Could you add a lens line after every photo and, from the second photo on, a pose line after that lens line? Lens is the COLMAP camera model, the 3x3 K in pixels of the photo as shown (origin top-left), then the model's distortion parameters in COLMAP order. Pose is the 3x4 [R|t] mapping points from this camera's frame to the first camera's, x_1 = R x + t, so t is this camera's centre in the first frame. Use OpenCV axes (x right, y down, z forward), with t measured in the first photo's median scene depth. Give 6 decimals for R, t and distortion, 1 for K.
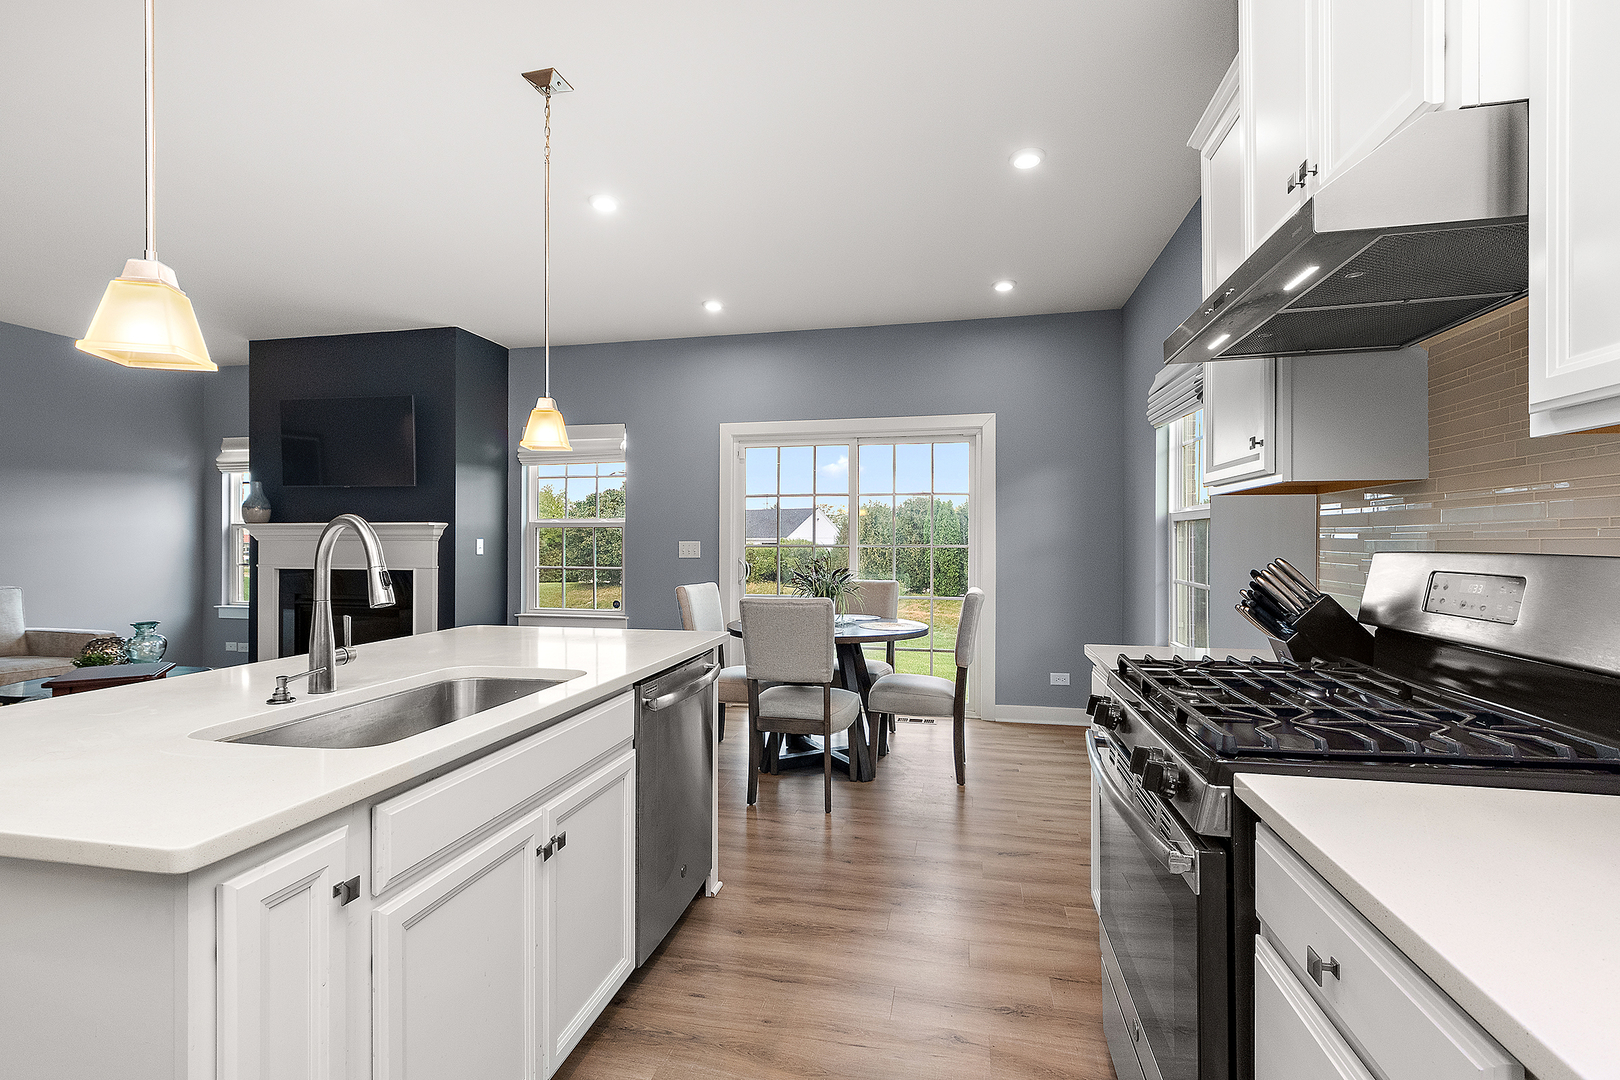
lens RADIAL K [[724.9, 0, 809.5], [0, 724.9, 546.9], [0, 0, 1]] dist [-0.004248, -0.000941]
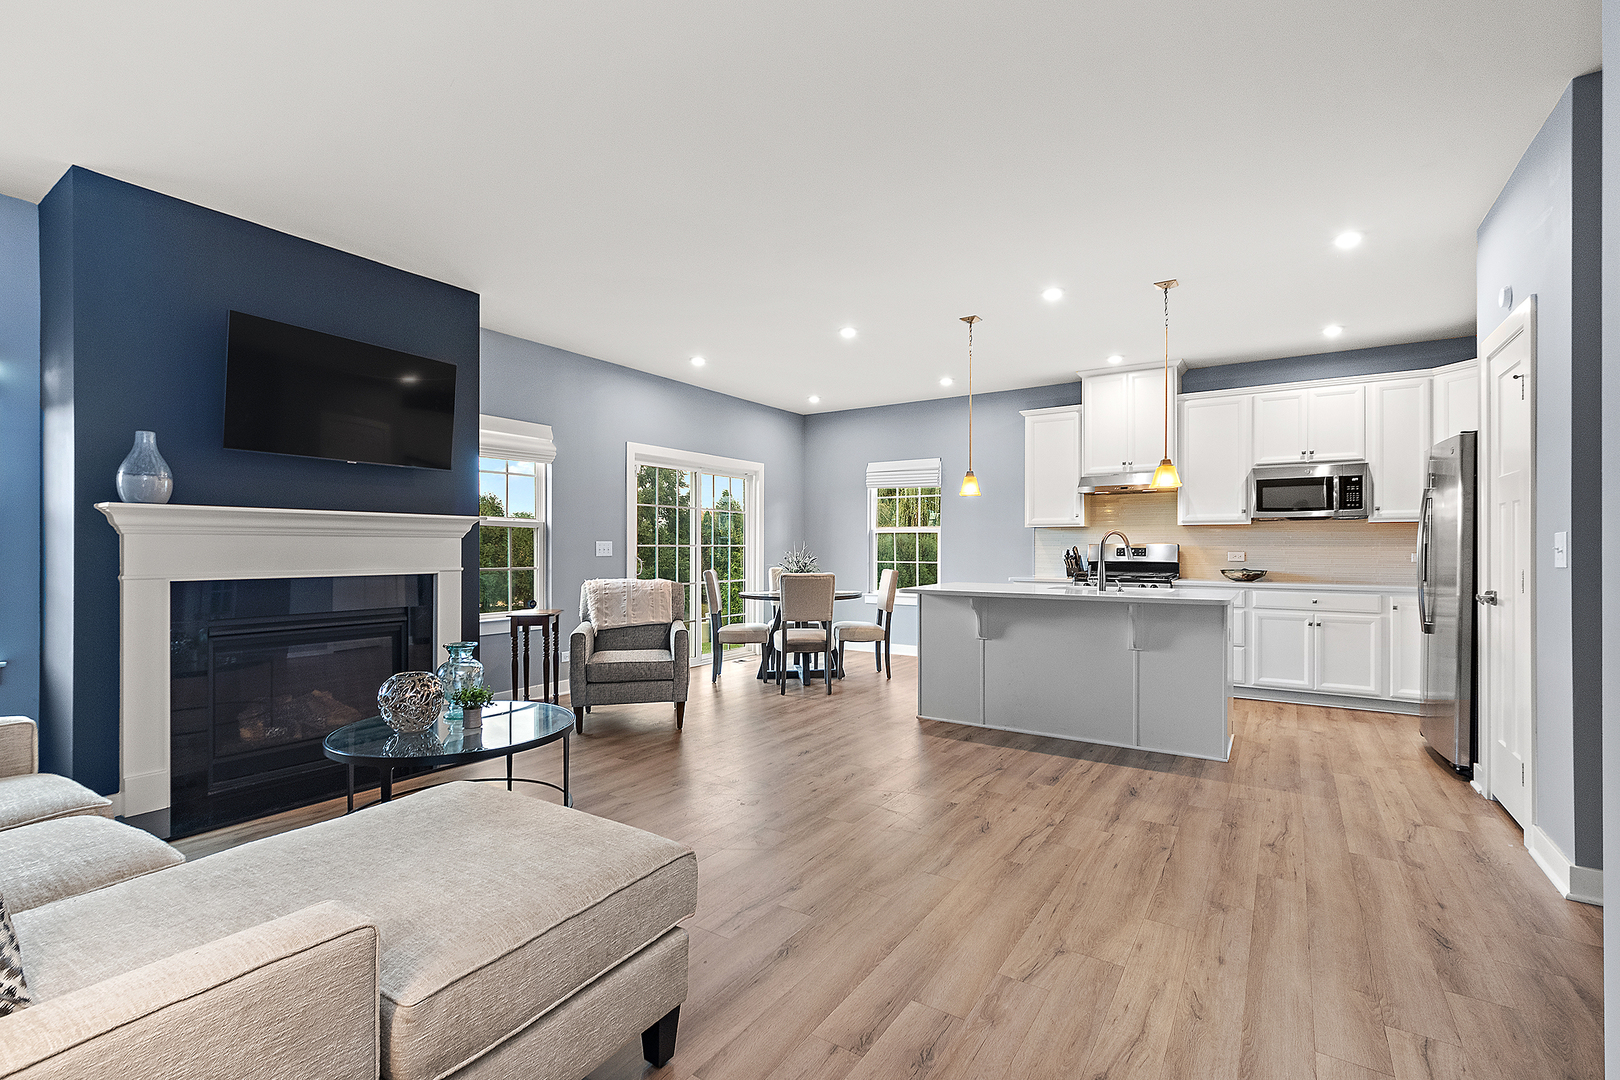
lens RADIAL K [[724.9, 0, 809.5], [0, 724.9, 546.9], [0, 0, 1]] dist [-0.004248, -0.000941]
pose [[0.366376, 0.002399, 0.930464, -1.106993], [0.009103, 0.999940, -0.006162, 0.010749], [-0.930422, 0.010728, 0.366332, 0.294192]]
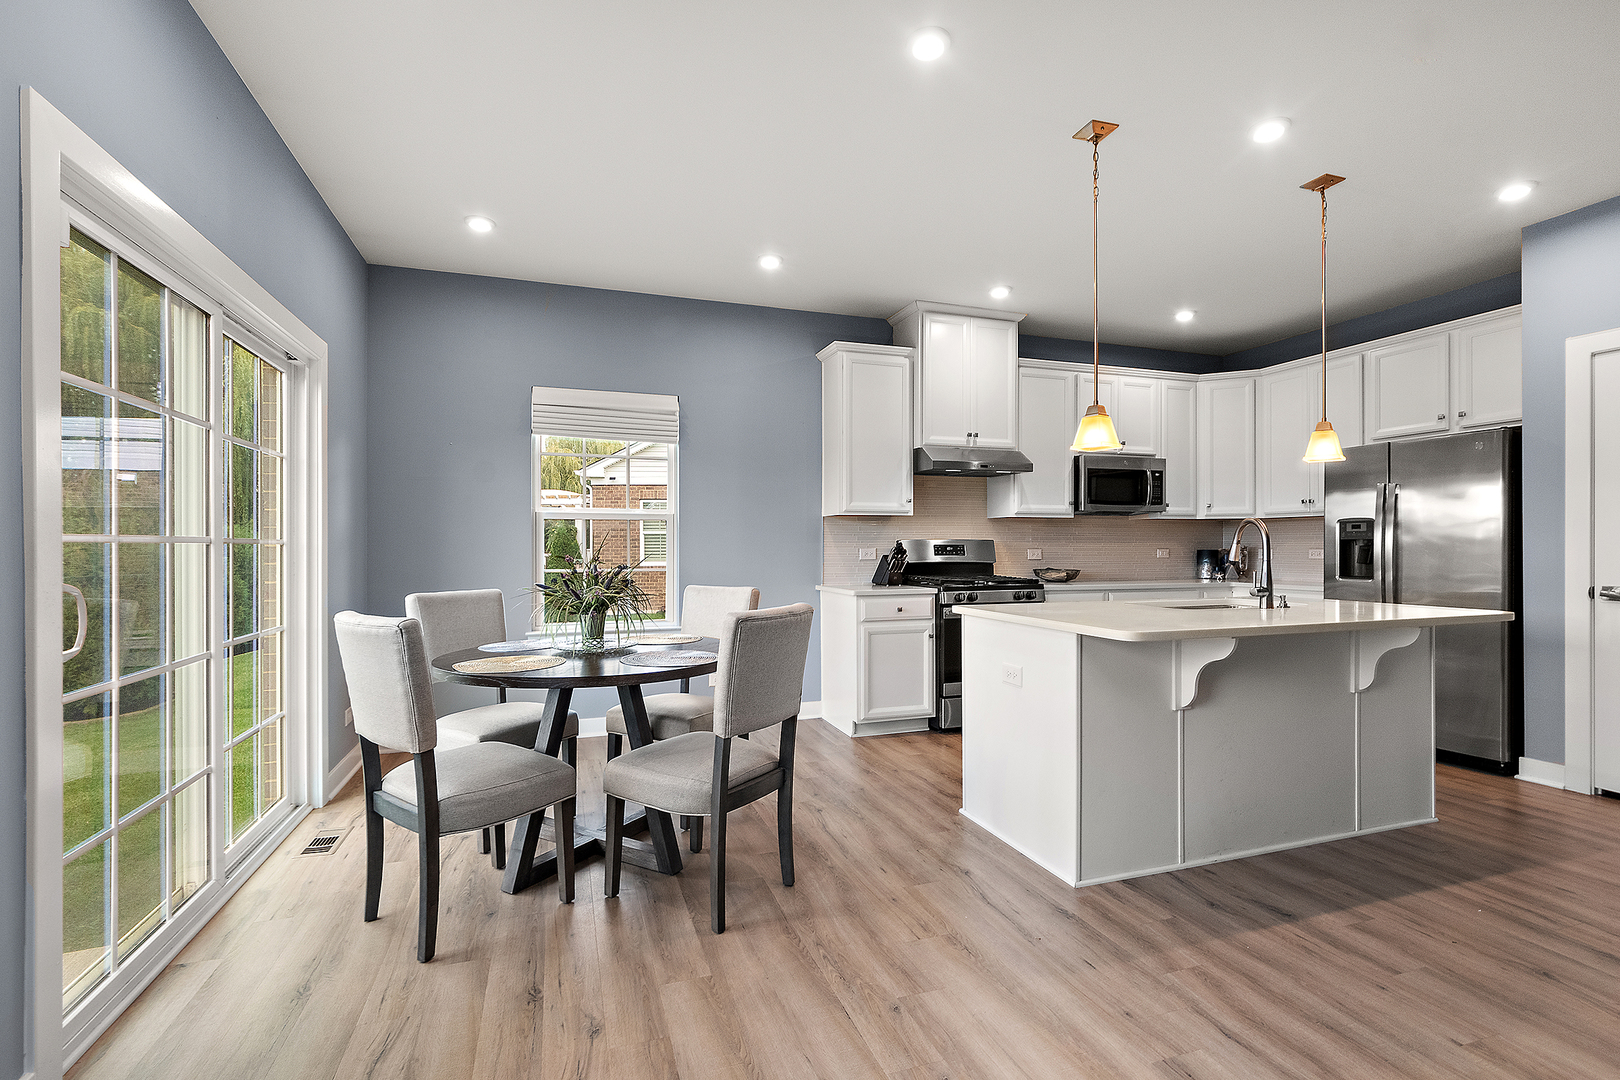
lens RADIAL K [[728.3, 0, 801.8], [0, 728.3, 545.1], [0, 0, 1]] dist [-0.001475, -0.001031]
pose [[-0.506139, 0.001266, 0.862451, -0.503374], [0.010934, 0.999928, 0.004949, 0.003641], [-0.862383, 0.011935, -0.506116, 0.889461]]
